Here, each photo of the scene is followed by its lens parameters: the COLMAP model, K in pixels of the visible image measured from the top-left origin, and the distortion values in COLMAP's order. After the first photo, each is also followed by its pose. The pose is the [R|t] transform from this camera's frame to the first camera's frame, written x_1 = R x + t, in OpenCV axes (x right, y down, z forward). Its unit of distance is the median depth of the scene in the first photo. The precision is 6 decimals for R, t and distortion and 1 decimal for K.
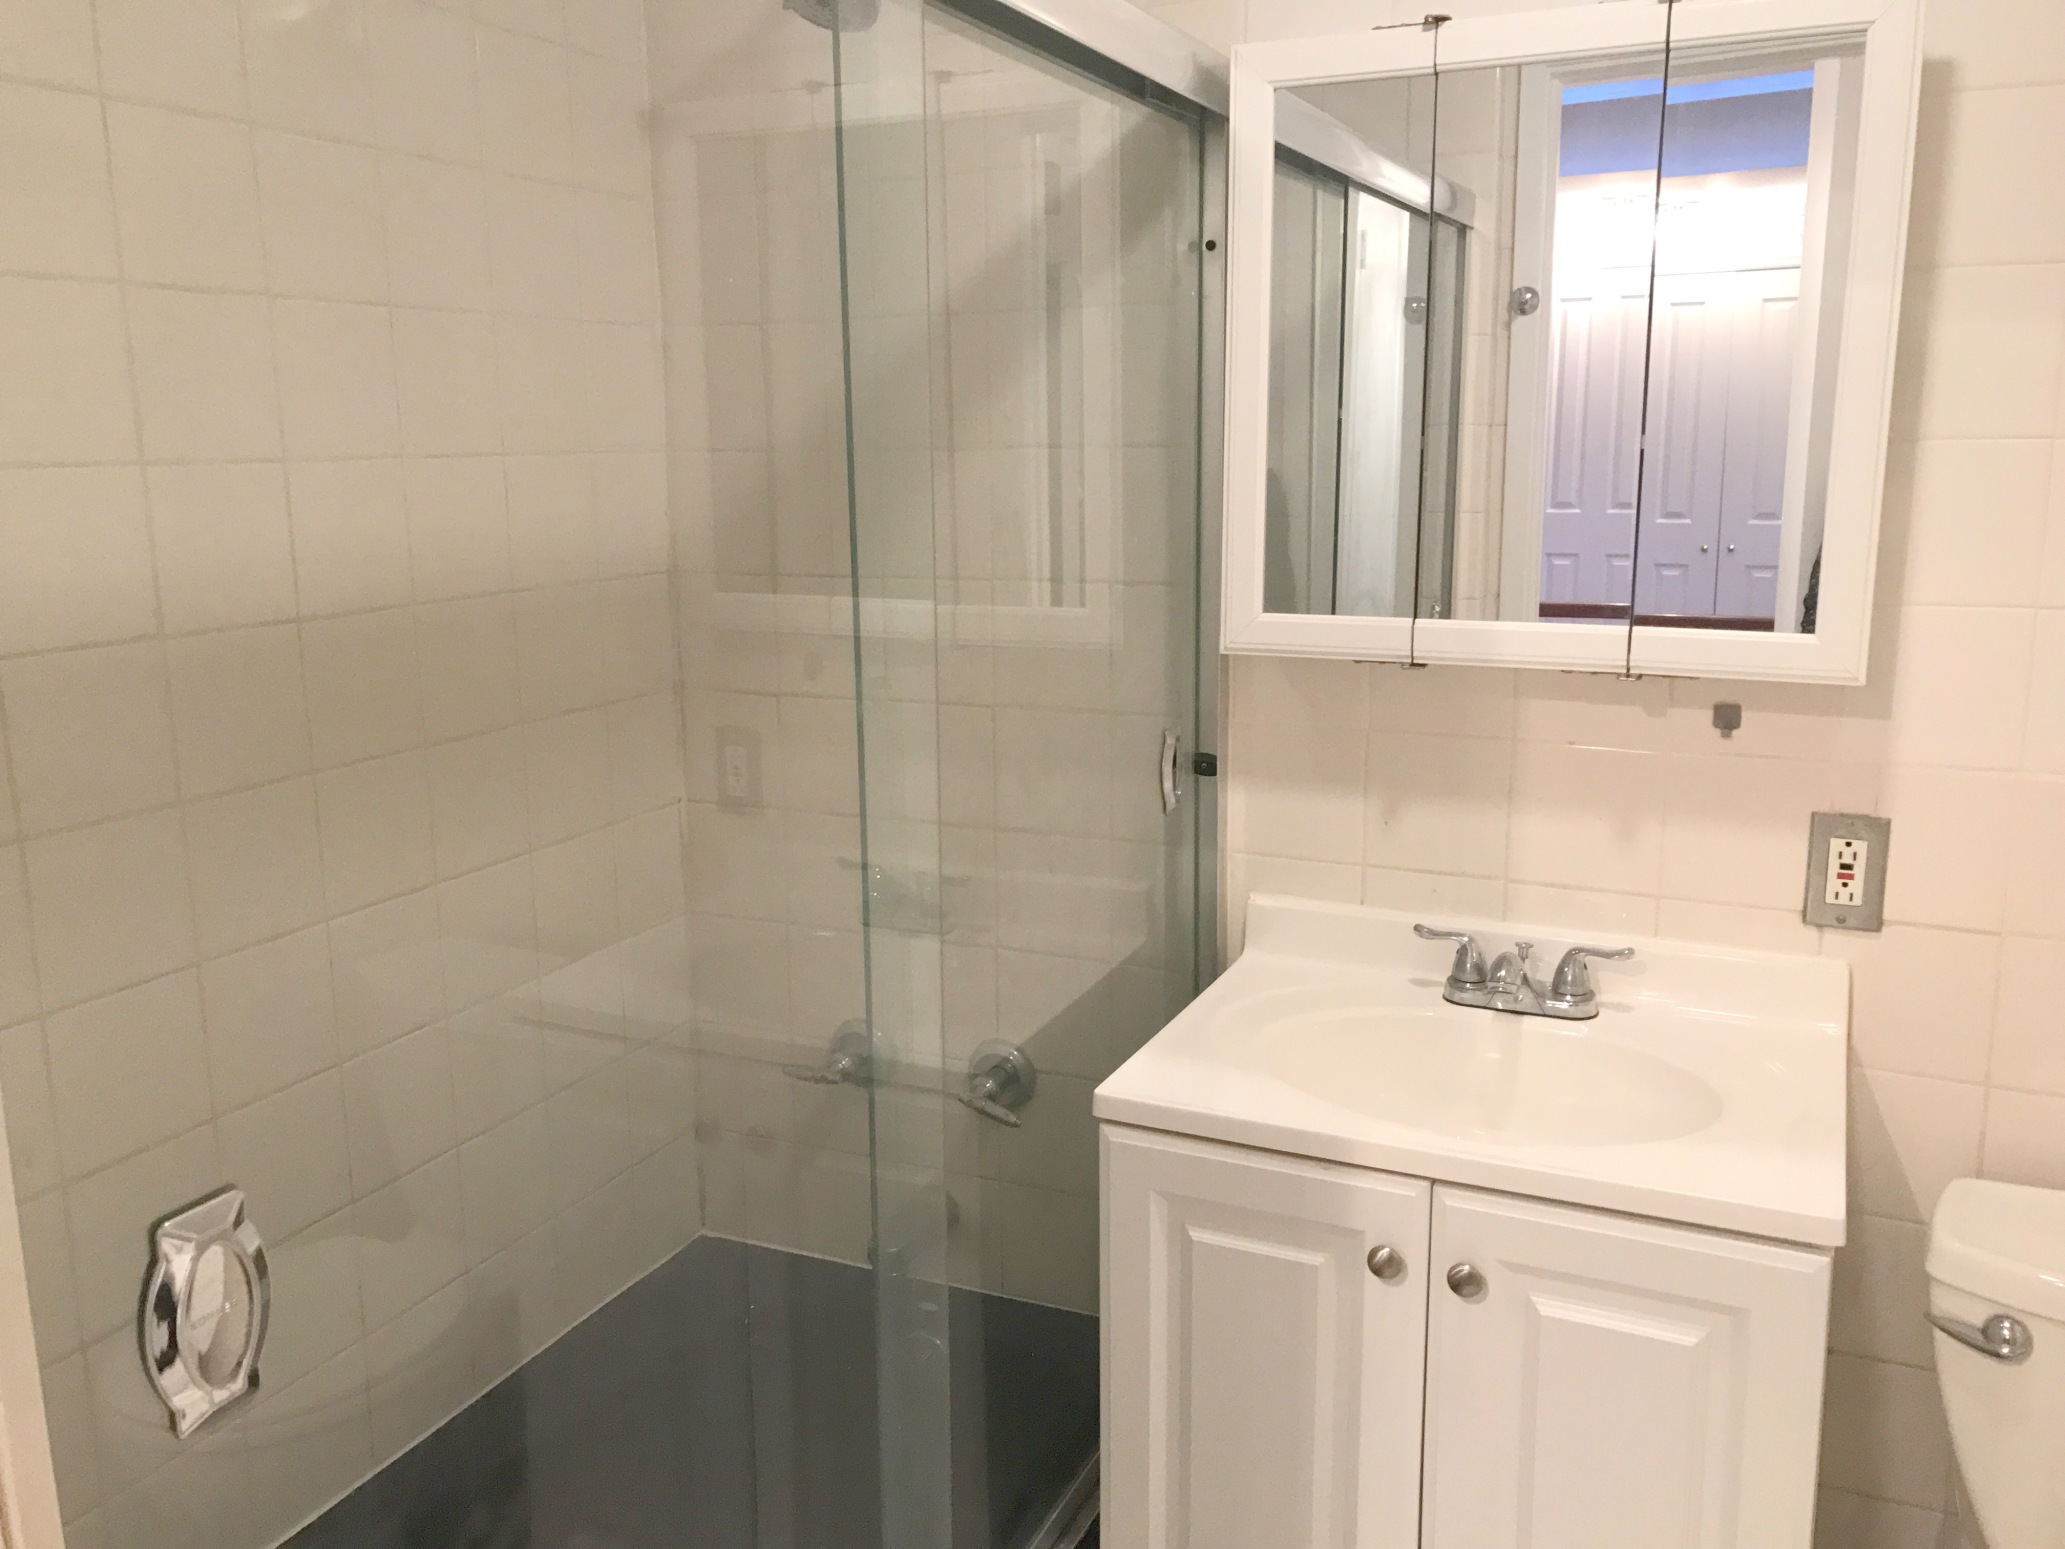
lens RADIAL K [[1712.7, 0, 1035.1], [0, 1712.7, 774.1], [0, 0, 1]] dist [0.024124, 0.010864]
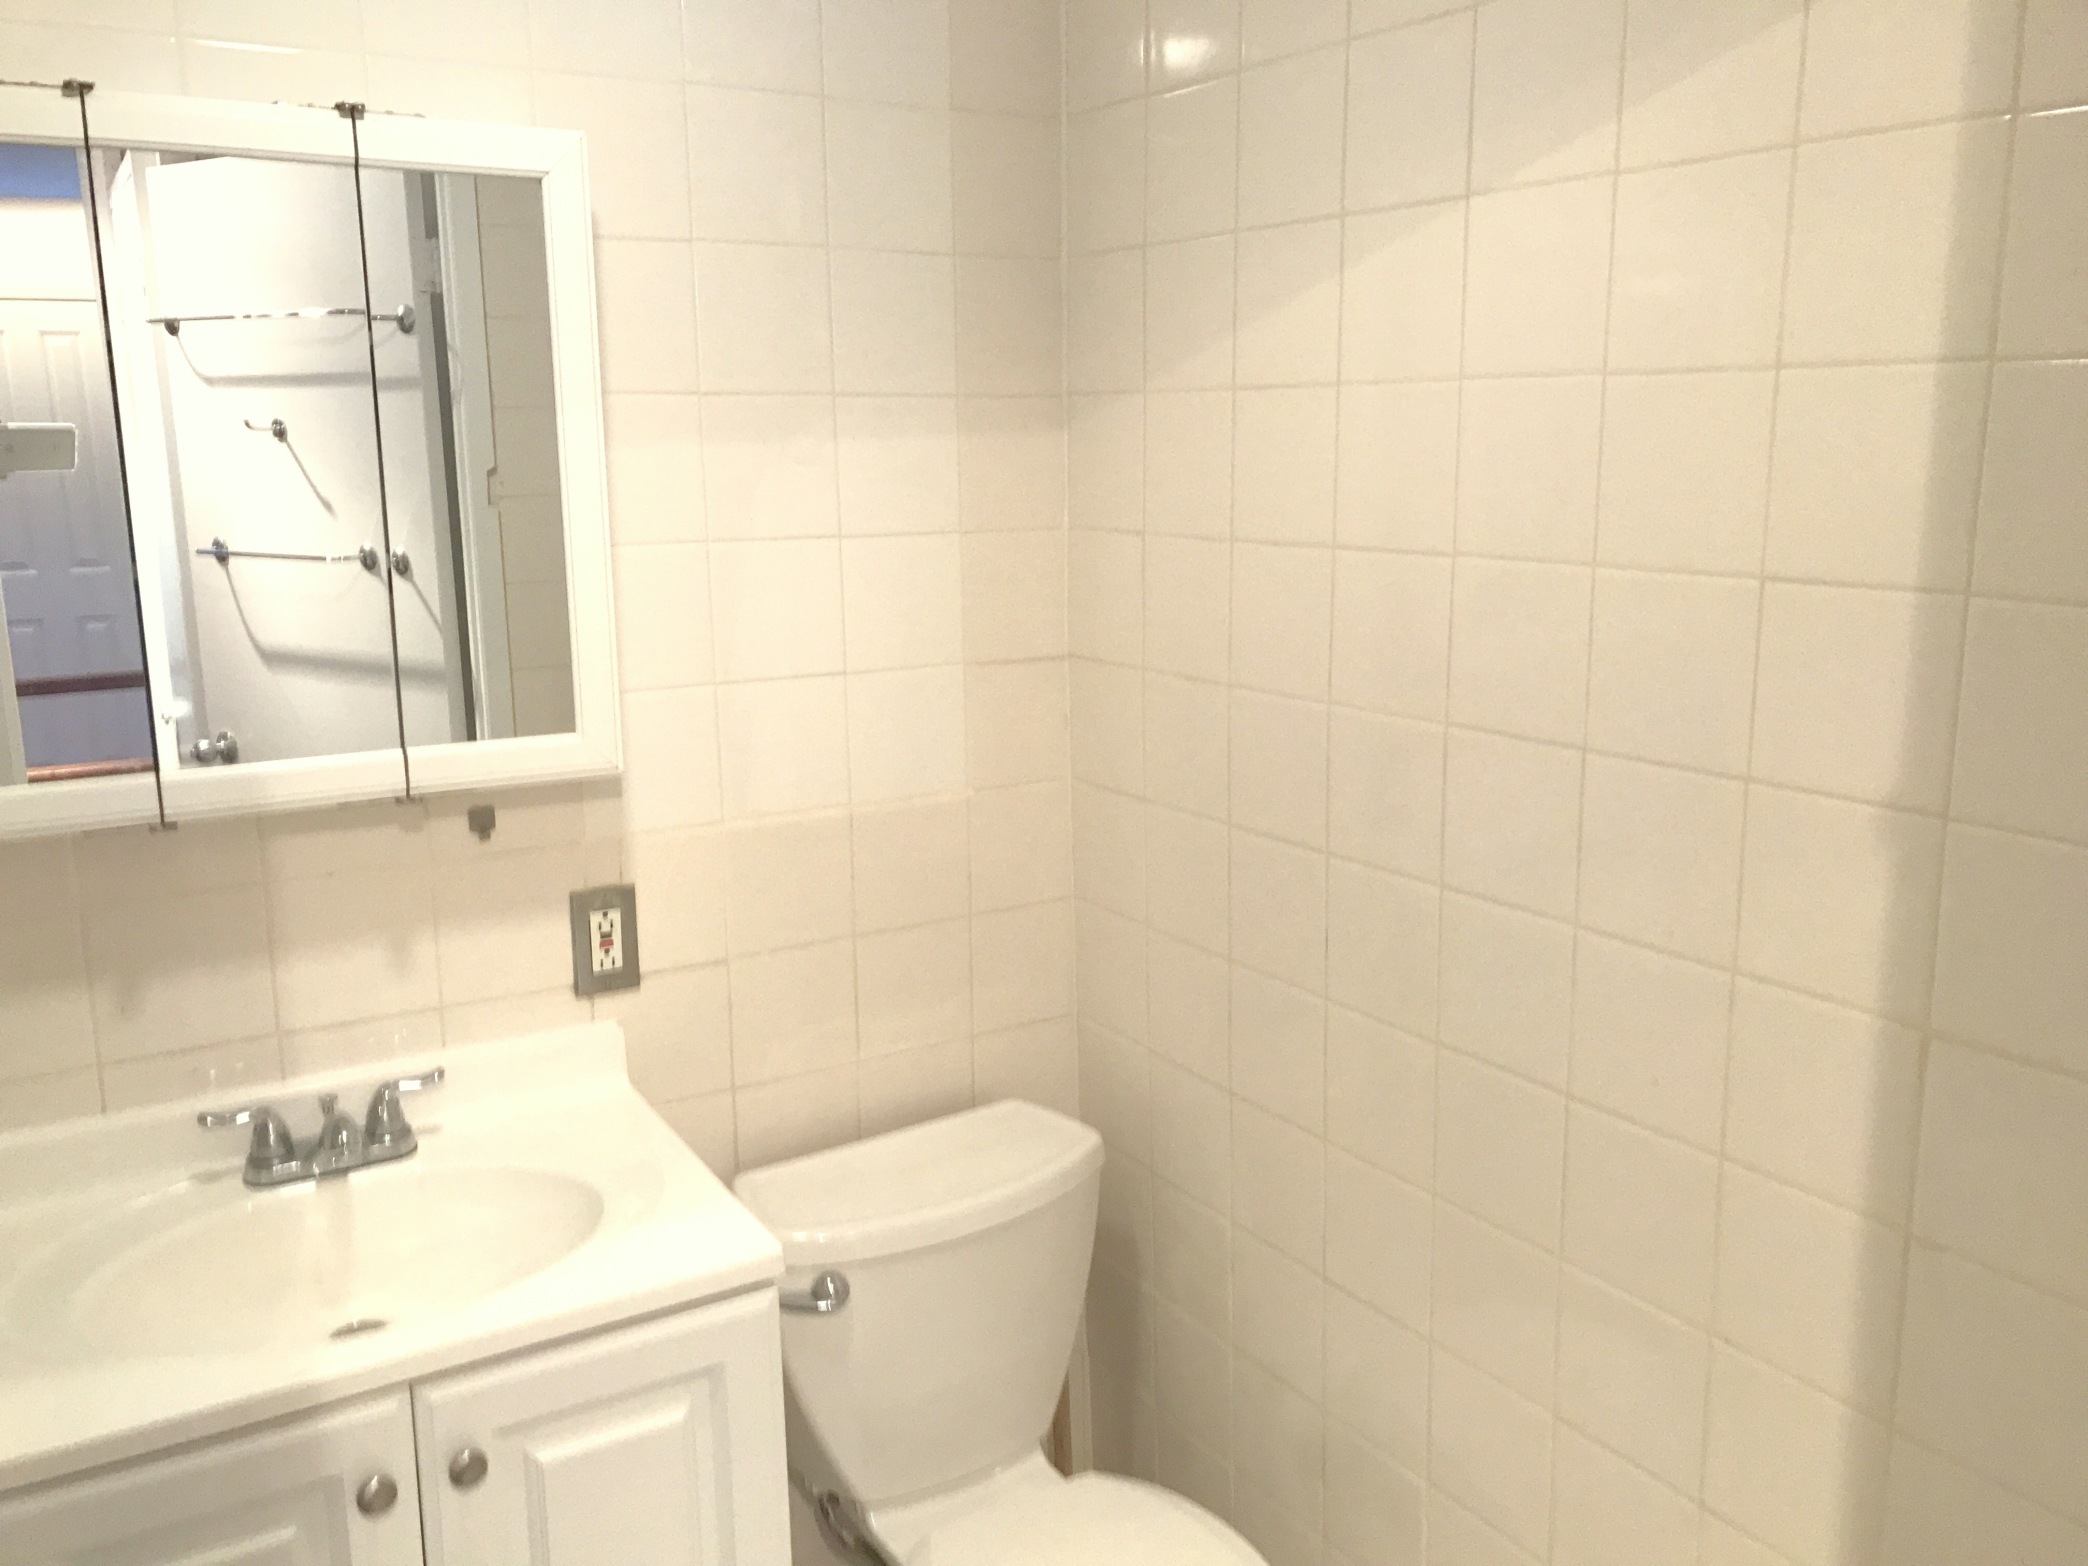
lens RADIAL K [[1731.7, 0, 1044.4], [0, 1731.7, 781.9], [0, 0, 1]] dist [0.024124, 0.010864]
pose [[0.569251, -0.166832, 0.805060, -0.233559], [0.170947, 0.981813, 0.082585, -0.084139], [-0.804196, 0.090611, 0.587417, 0.128554]]
